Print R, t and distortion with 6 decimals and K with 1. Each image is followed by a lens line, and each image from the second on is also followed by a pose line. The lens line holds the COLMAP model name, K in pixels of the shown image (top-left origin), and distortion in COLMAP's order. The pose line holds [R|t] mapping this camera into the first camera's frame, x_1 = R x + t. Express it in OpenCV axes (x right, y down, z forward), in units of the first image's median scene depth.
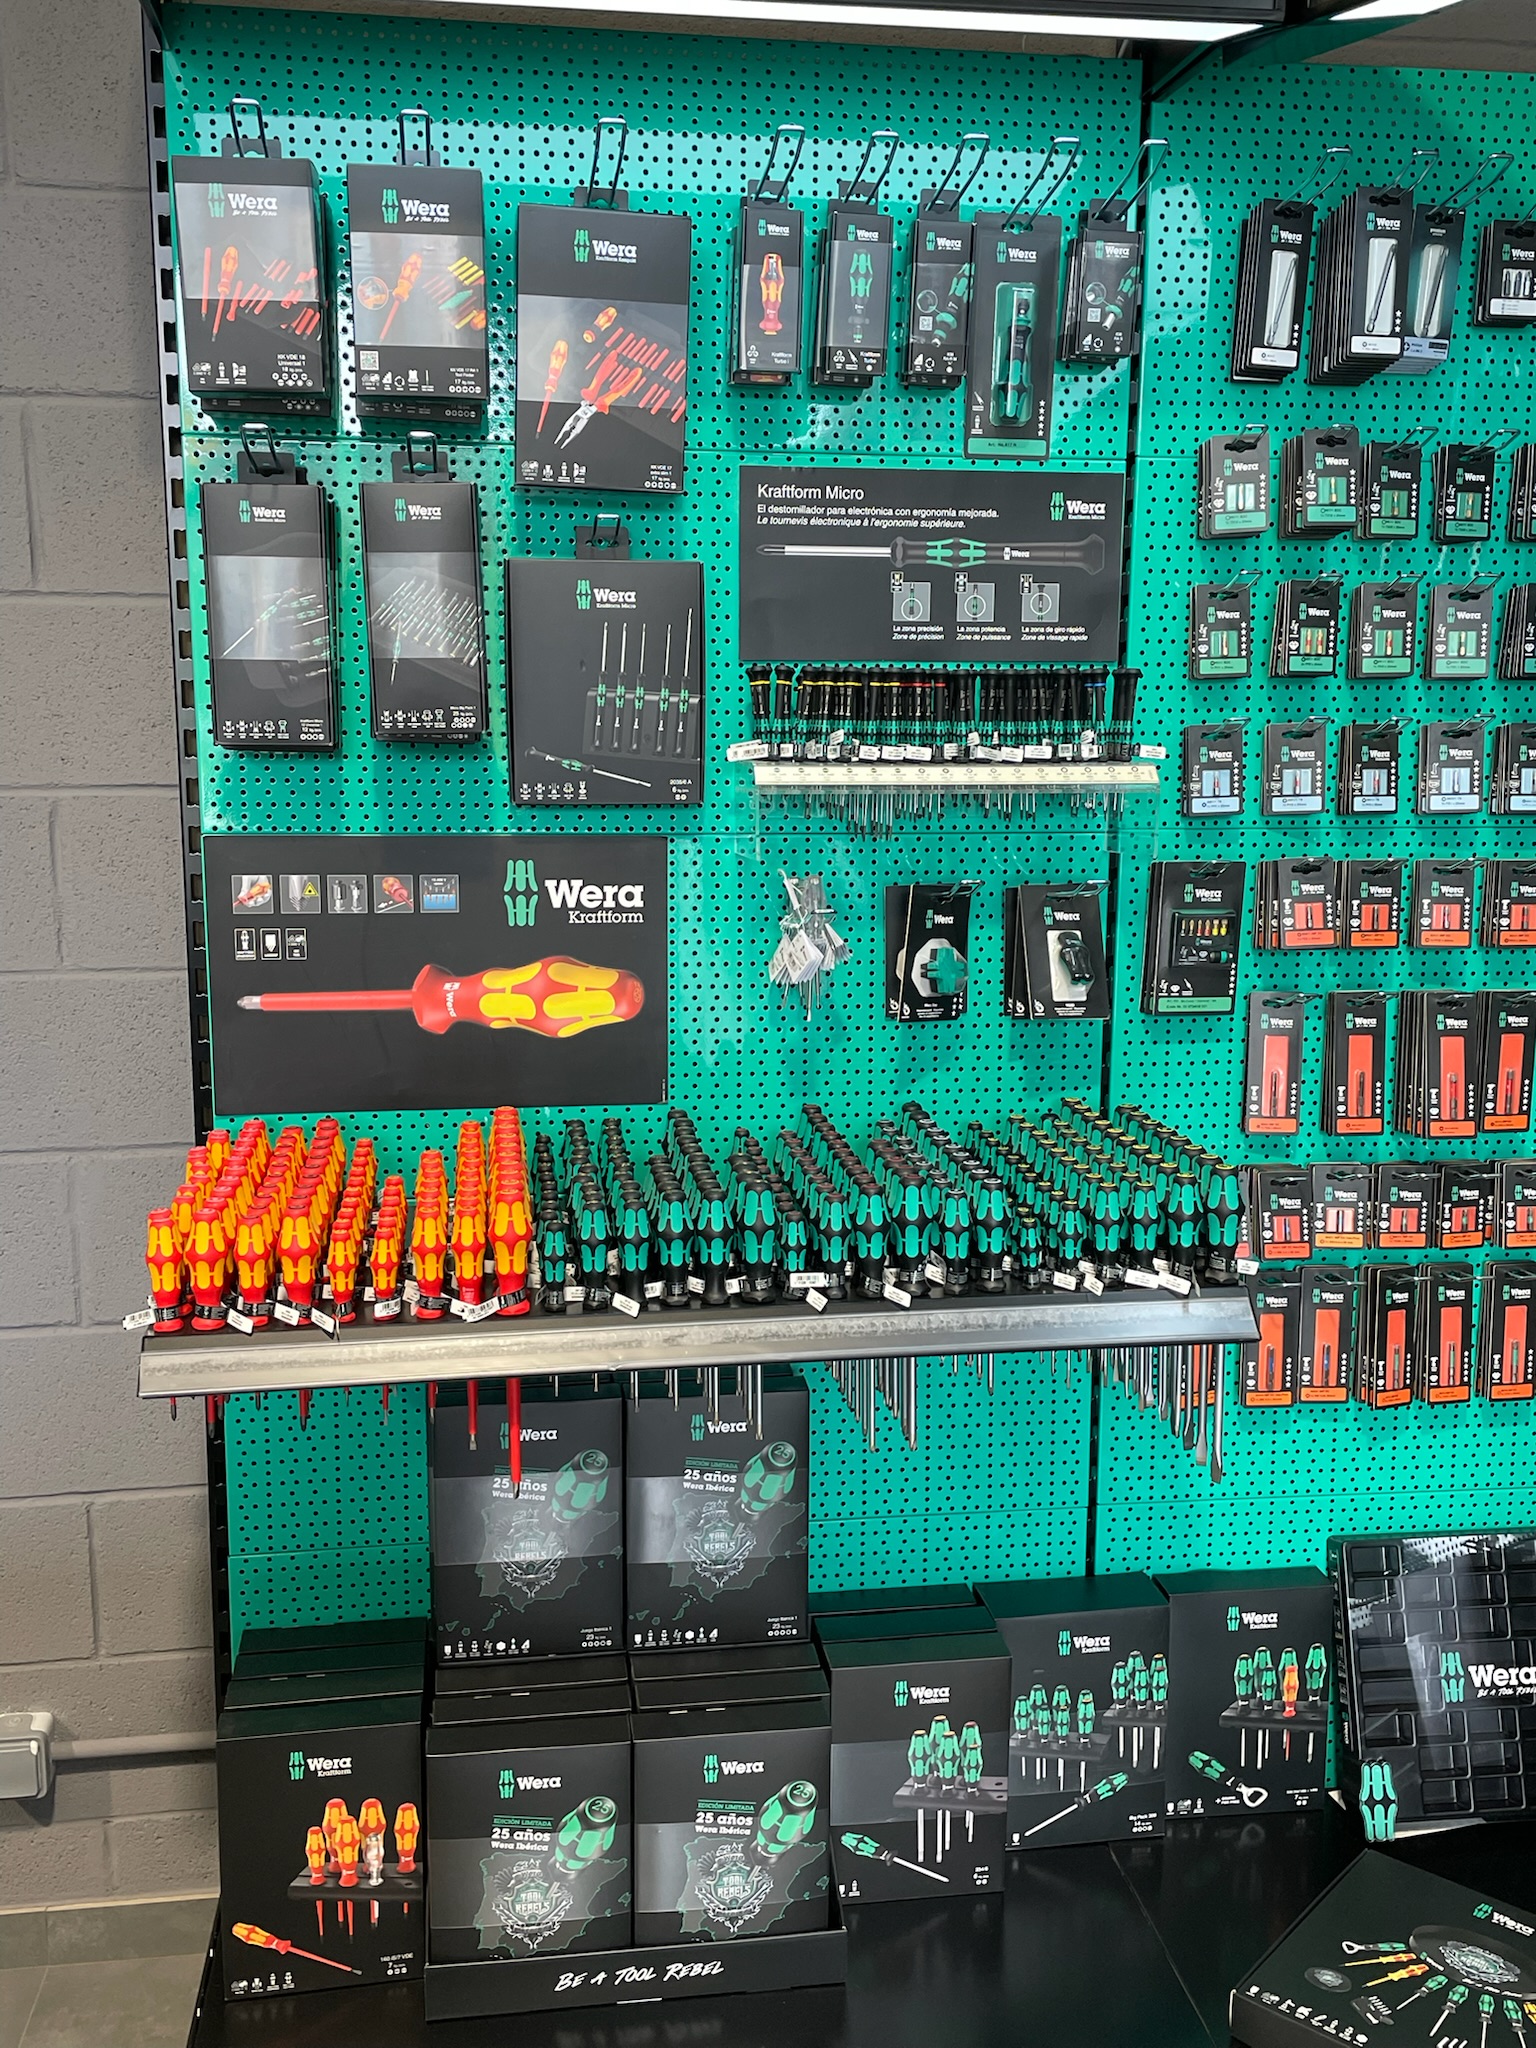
lens RADIAL K [[1974.4, 0, 777.0], [0, 1974.4, 1035.3], [0, 0, 1]] dist [0.058503, 0.000000]
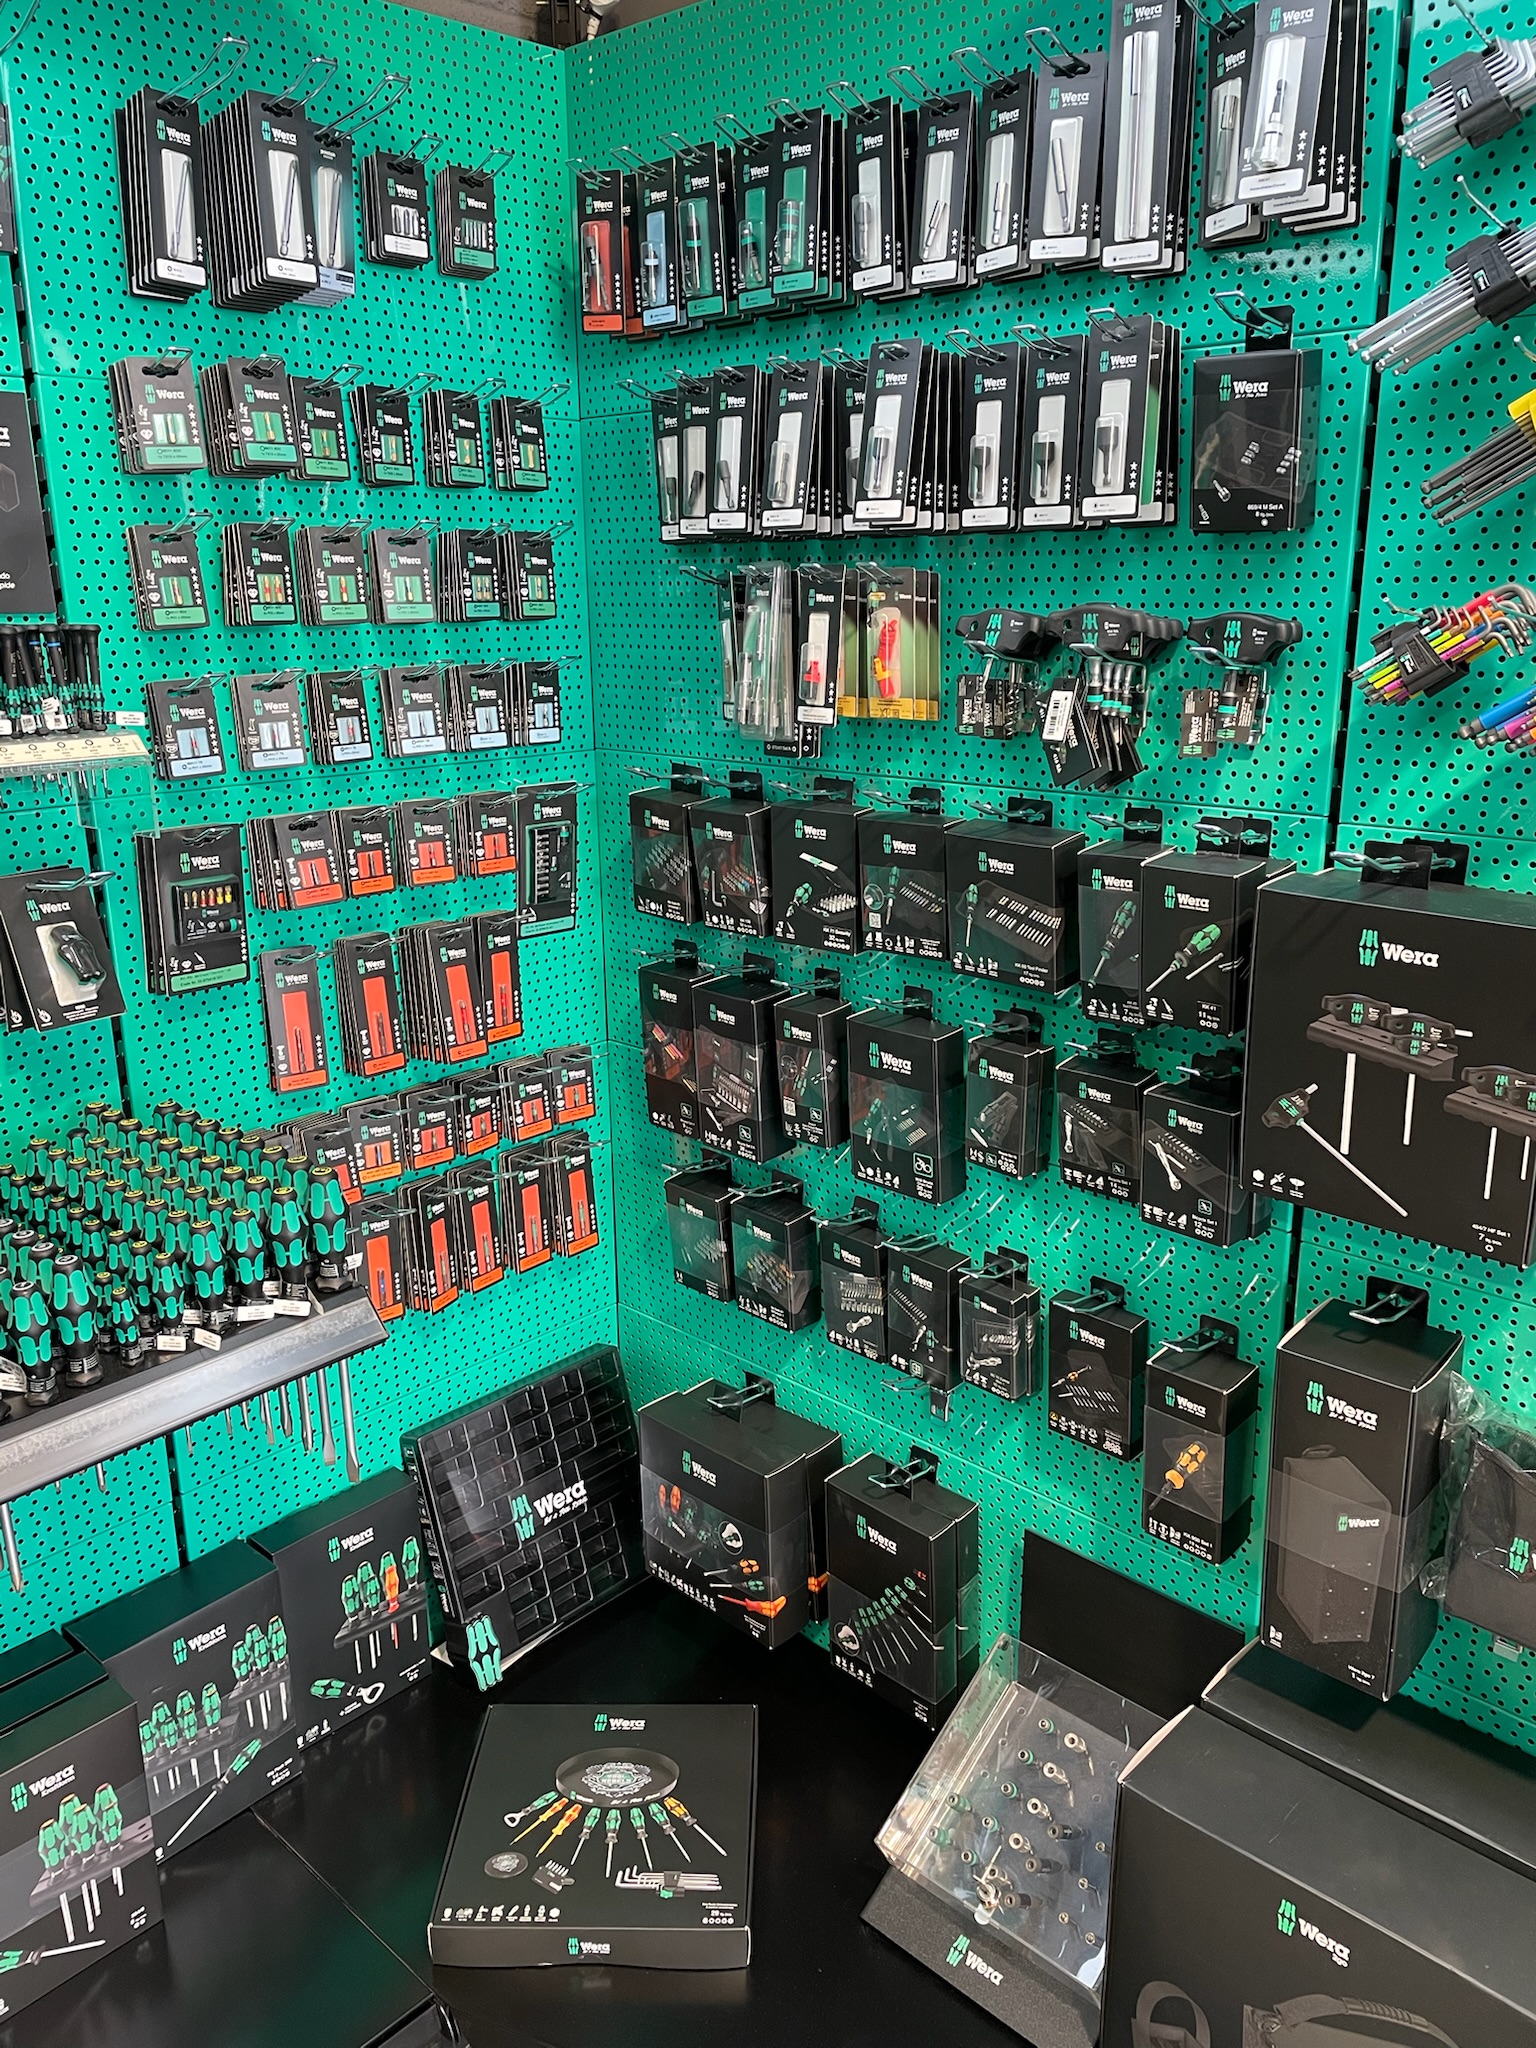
lens RADIAL K [[1536.2, 0, 764.5], [0, 1536.2, 1014.1], [0, 0, 1]] dist [0.075063, -0.094184]
pose [[0.780881, -0.184547, 0.596798, -0.029341], [0.123677, 0.982128, 0.141876, -0.073539], [-0.612315, -0.036977, 0.789749, 0.256657]]
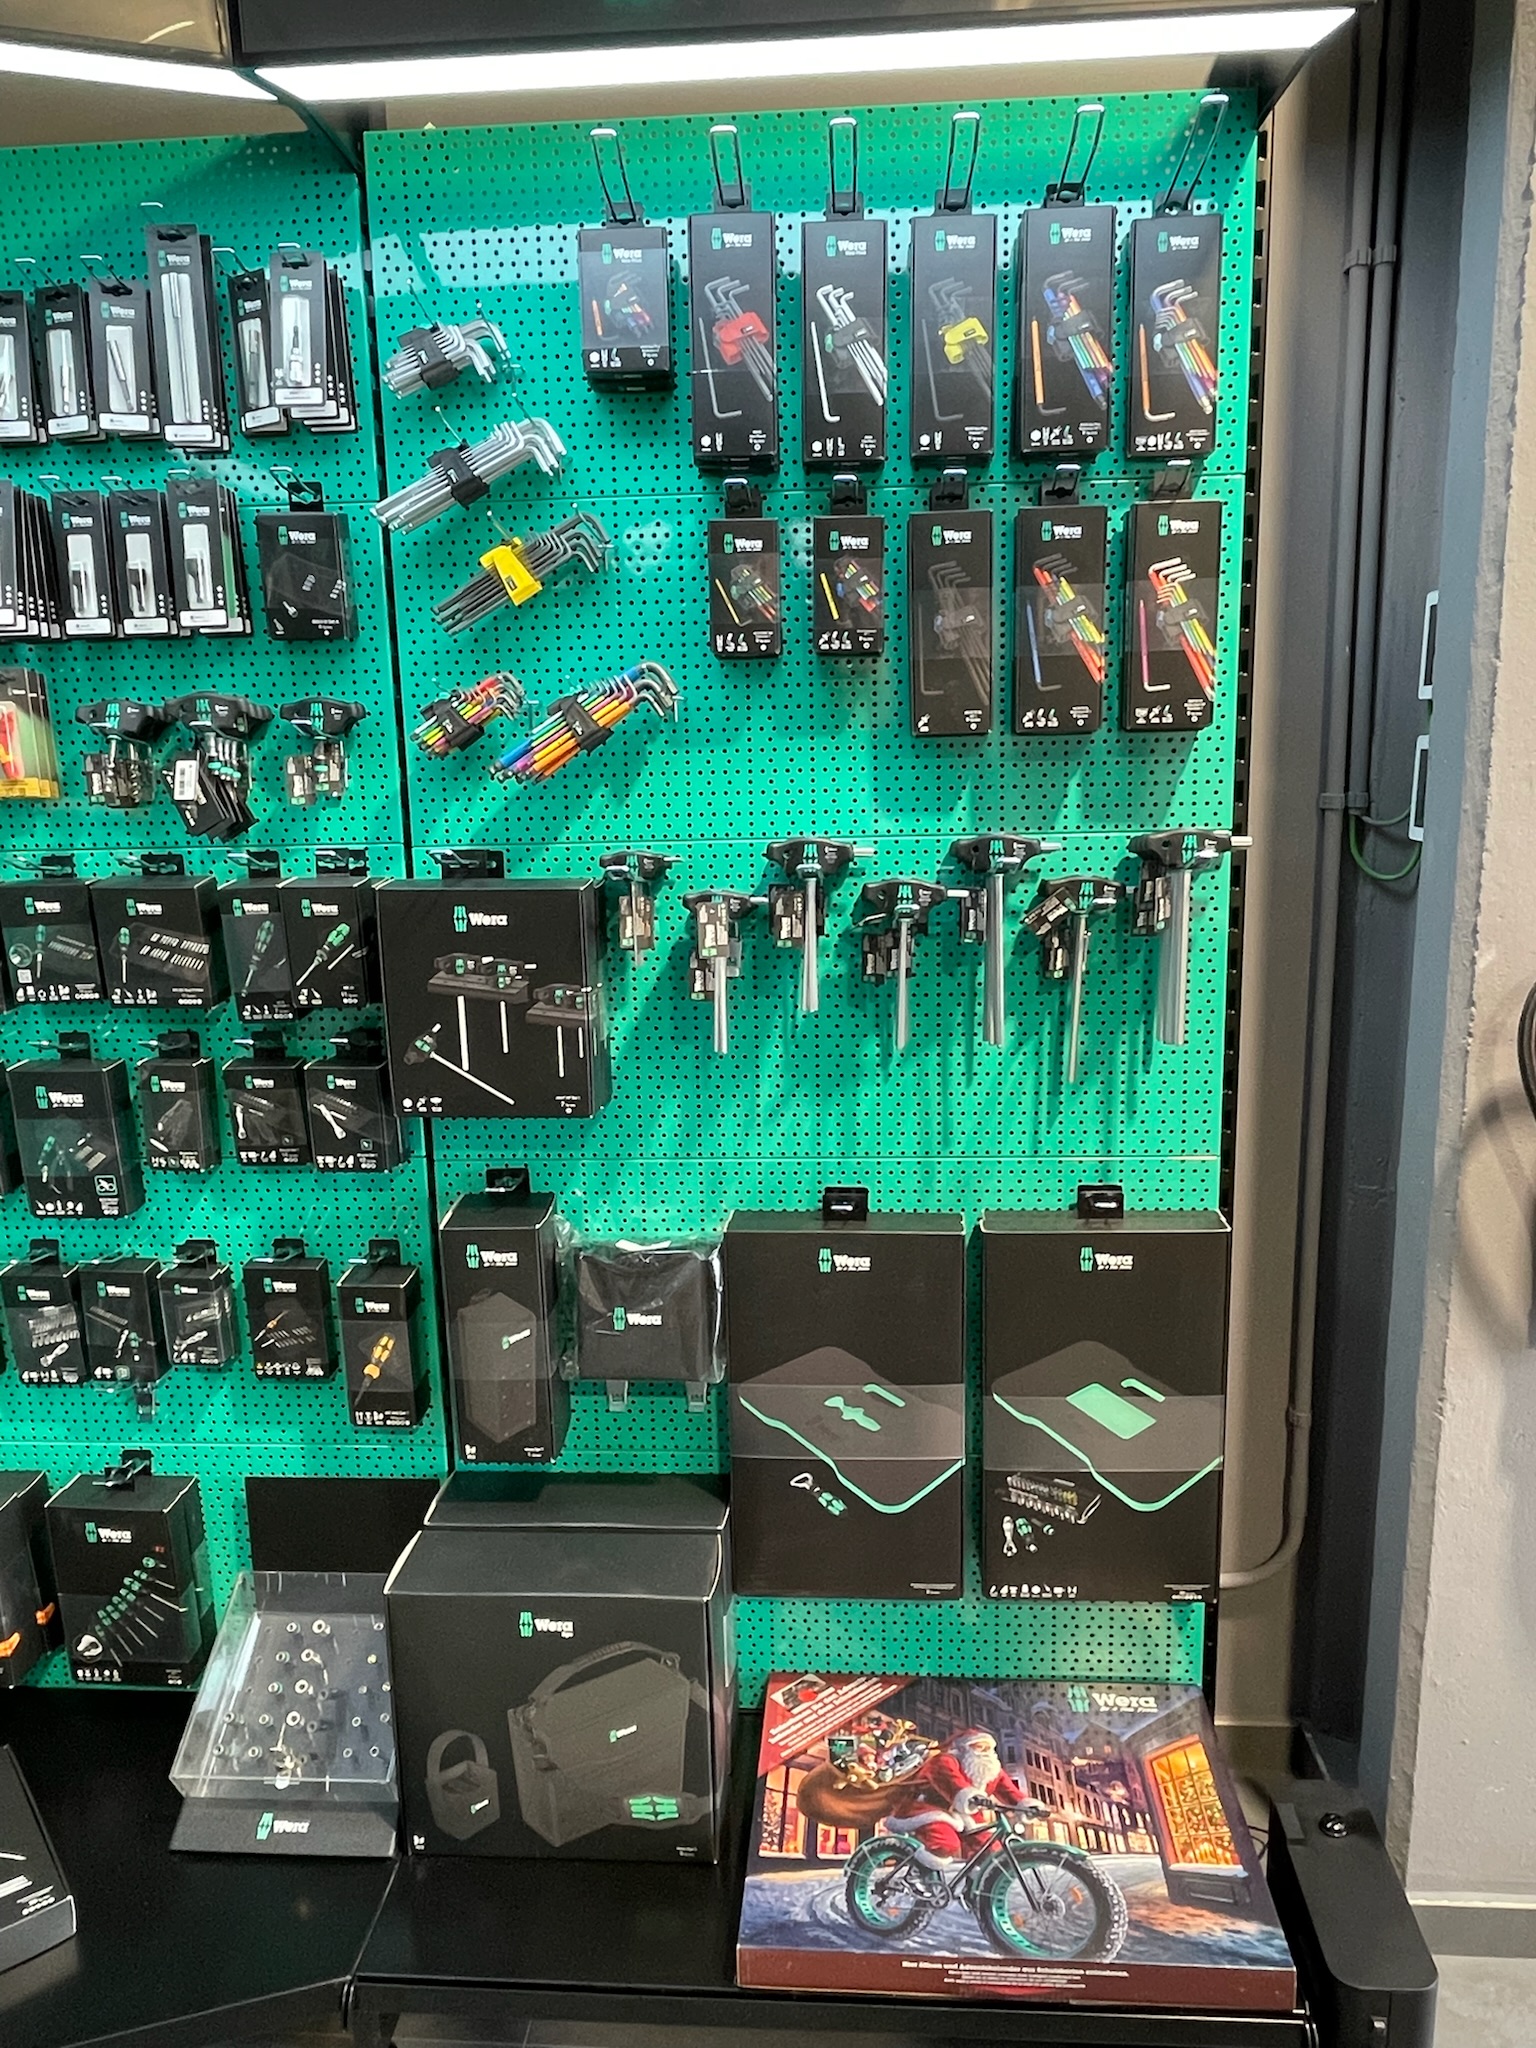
lens RADIAL K [[1467.2, 0, 756.0], [0, 1467.2, 1020.3], [0, 0, 1]] dist [0.001469, -0.001799]
pose [[0.213816, -0.201840, 0.955795, -0.228005], [0.193243, 0.967826, 0.161151, -0.032292], [-0.957570, 0.150244, 0.245940, 0.239691]]
